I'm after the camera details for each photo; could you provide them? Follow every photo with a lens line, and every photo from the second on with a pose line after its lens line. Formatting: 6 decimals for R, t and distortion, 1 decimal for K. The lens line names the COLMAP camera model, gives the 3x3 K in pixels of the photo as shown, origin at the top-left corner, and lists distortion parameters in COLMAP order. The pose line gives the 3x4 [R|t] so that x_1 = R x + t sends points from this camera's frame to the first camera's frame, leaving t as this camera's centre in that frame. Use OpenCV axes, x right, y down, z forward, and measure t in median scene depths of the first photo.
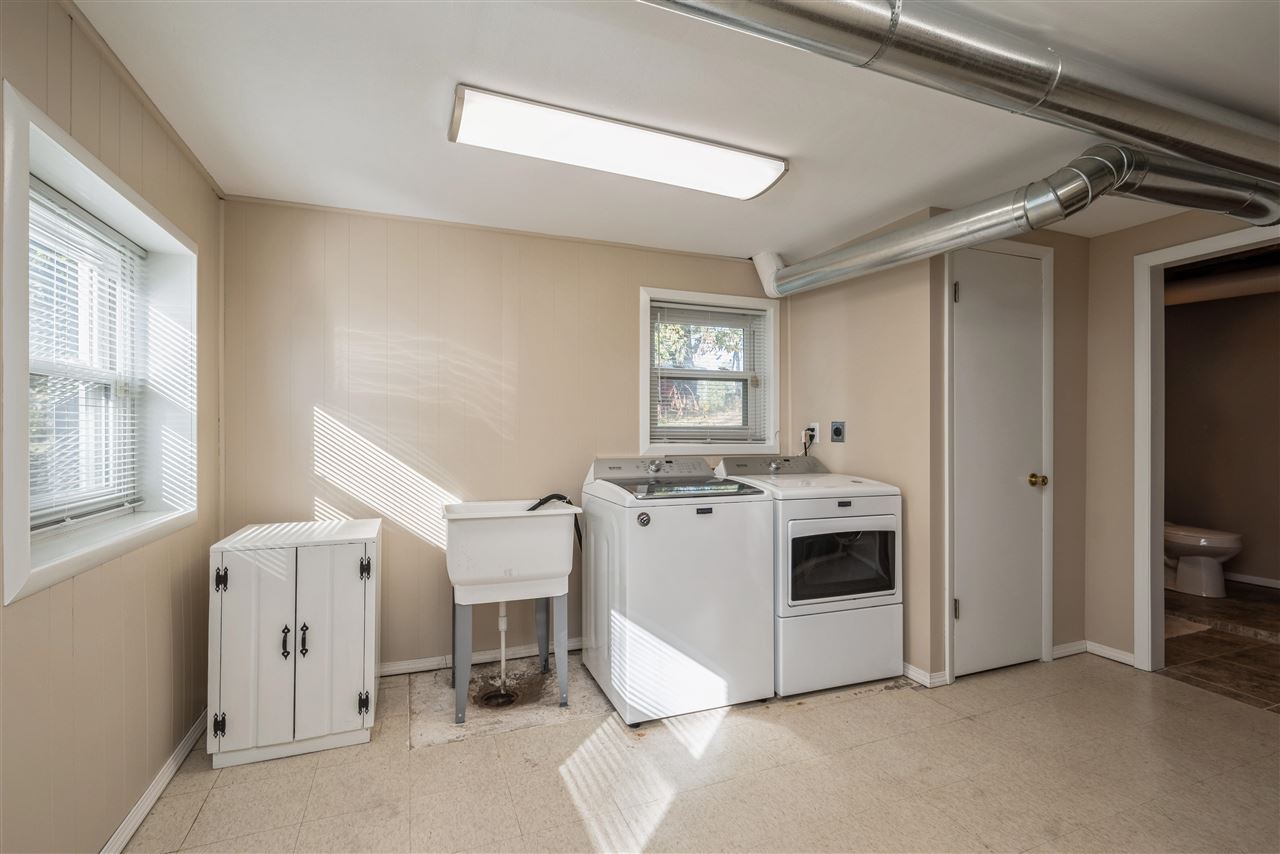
lens RADIAL K [[586.9, 0, 638.8], [0, 586.9, 433.4], [0, 0, 1]] dist [-0.003998, 0.000164]
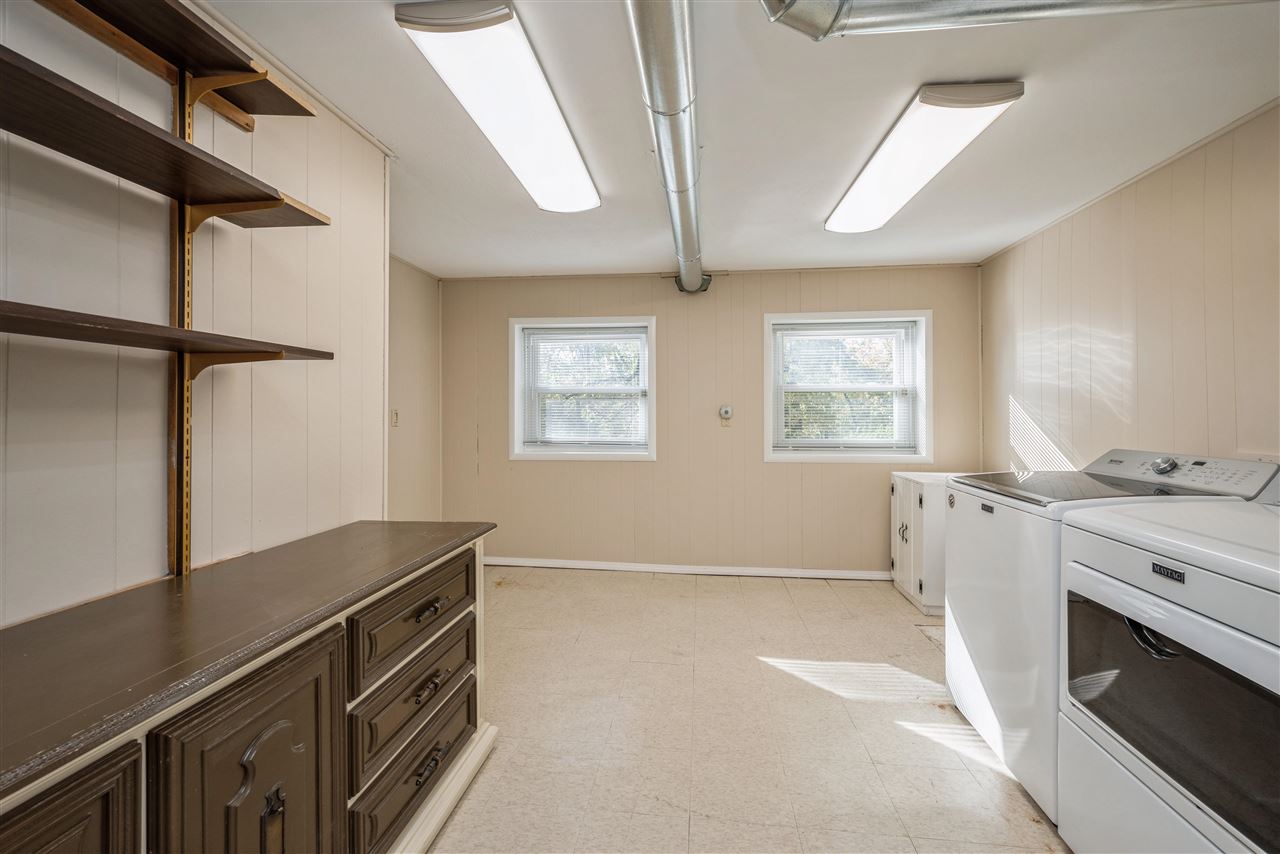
lens RADIAL K [[513.4, 0, 643.3], [0, 513.4, 414.5], [0, 0, 1]] dist [-0.001934, 0.000565]
pose [[-0.483441, 0.002533, -0.875373, 1.065028], [-0.000529, 0.999995, 0.003186, -0.005597], [0.875377, 0.002003, -0.483437, 0.987480]]
